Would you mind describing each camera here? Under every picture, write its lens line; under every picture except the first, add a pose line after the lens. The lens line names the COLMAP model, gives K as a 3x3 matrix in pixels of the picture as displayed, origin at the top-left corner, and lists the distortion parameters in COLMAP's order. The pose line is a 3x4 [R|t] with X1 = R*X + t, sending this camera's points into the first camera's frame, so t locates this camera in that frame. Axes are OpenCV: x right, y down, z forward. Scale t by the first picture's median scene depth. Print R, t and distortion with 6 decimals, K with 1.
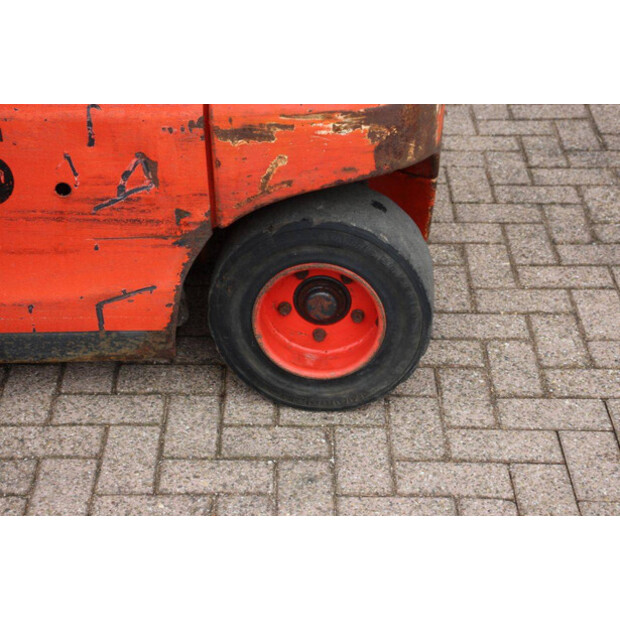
lens RADIAL K [[1423.1, 0, 315.7], [0, 1423.1, 313.9], [0, 0, 1]] dist [0.384422, 0.000000]
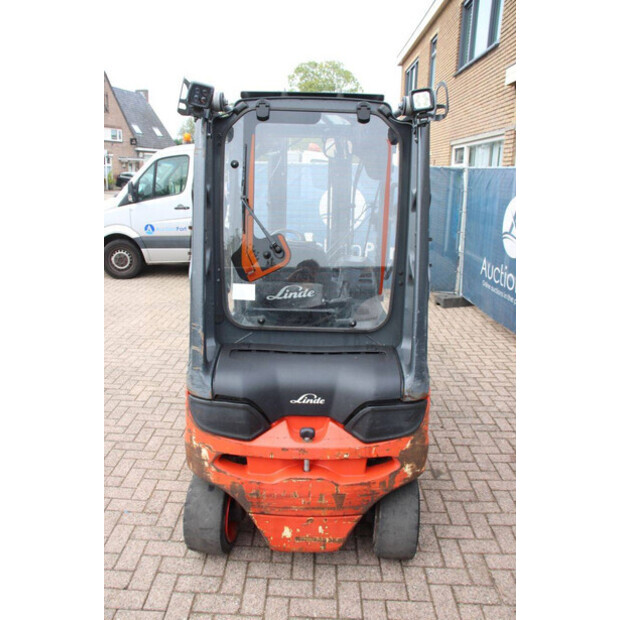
lens RADIAL K [[509.1, 0, 314.1], [0, 509.1, 310.5], [0, 0, 1]] dist [-0.156272, 0.128158]
pose [[-0.027138, 0.240922, -0.970165, 0.803164], [-0.539705, 0.813384, 0.217085, -0.608680], [0.841417, 0.529494, 0.107953, 0.873422]]
